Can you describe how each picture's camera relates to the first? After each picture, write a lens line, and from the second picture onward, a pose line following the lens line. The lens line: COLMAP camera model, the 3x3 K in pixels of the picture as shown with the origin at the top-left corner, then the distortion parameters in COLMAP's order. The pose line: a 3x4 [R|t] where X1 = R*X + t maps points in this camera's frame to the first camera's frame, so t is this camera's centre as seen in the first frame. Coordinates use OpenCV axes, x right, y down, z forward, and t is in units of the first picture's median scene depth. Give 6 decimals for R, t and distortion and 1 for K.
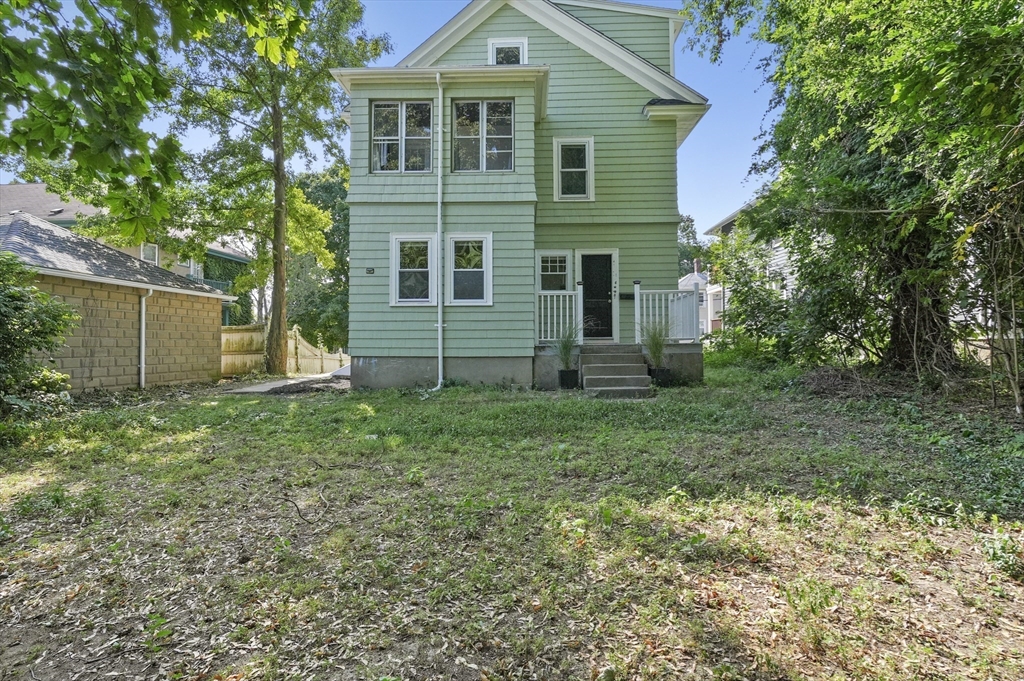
lens RADIAL K [[527.1, 0, 506.2], [0, 527.1, 335.3], [0, 0, 1]] dist [-0.027003, 0.002853]
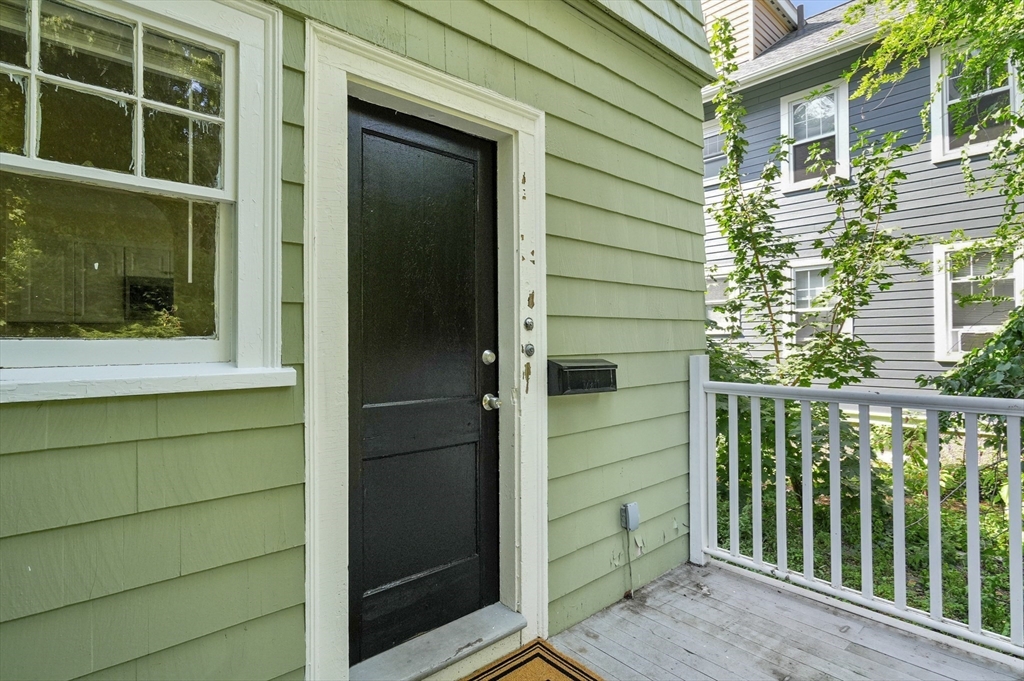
lens RADIAL K [[527.1, 0, 516.7], [0, 527.1, 340.4], [0, 0, 1]] dist [-0.027003, 0.002853]
pose [[0.722795, 0.003492, 0.691054, 0.095577], [-0.008299, 0.999959, 0.003627, -0.102683], [-0.691013, -0.008356, 0.722794, 1.031828]]
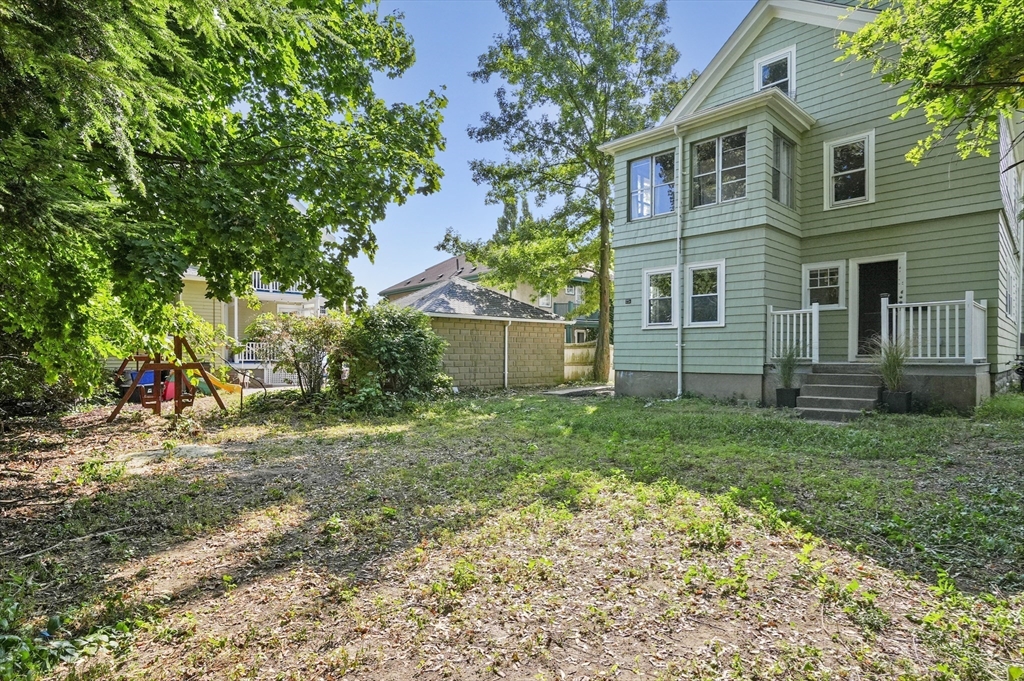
lens RADIAL K [[527.1, 0, 505.6], [0, 527.1, 356.3], [0, 0, 1]] dist [-0.027003, 0.002853]
pose [[0.713107, 0.006787, -0.701023, 0.405875], [0.011028, 0.999721, 0.020897, -0.022173], [0.700969, -0.022632, 0.712833, -0.090202]]
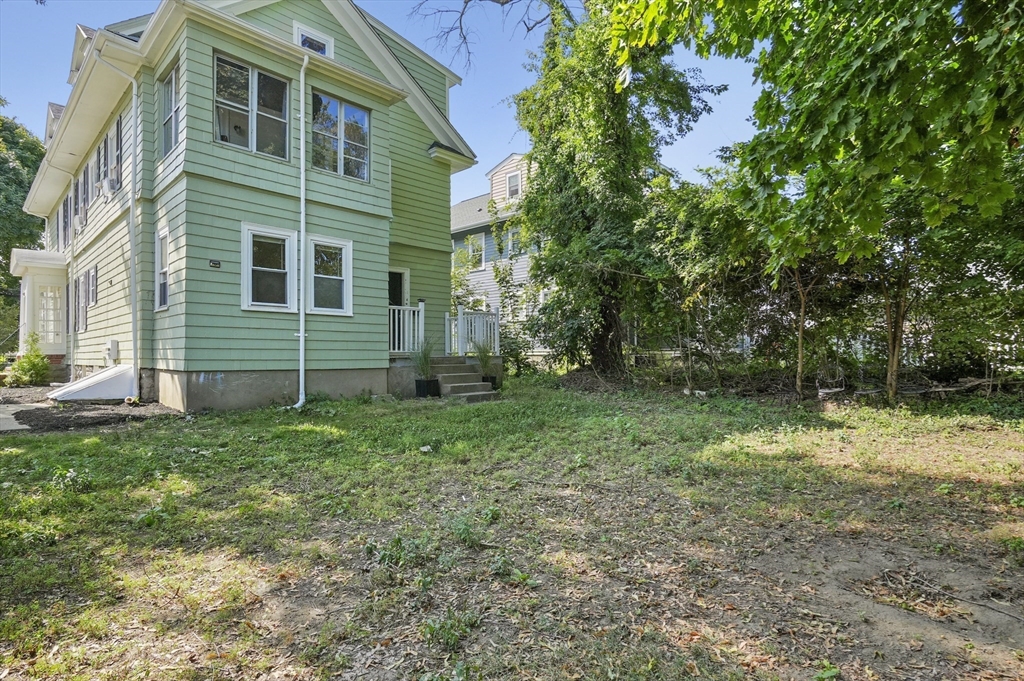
lens RADIAL K [[527.1, 0, 504.2], [0, 527.1, 346.7], [0, 0, 1]] dist [-0.027003, 0.002853]
pose [[0.667442, 0.015180, 0.744507, -0.555524], [-0.019073, 0.999813, -0.003286, -0.002456], [-0.744417, -0.012006, 0.667607, 0.138529]]
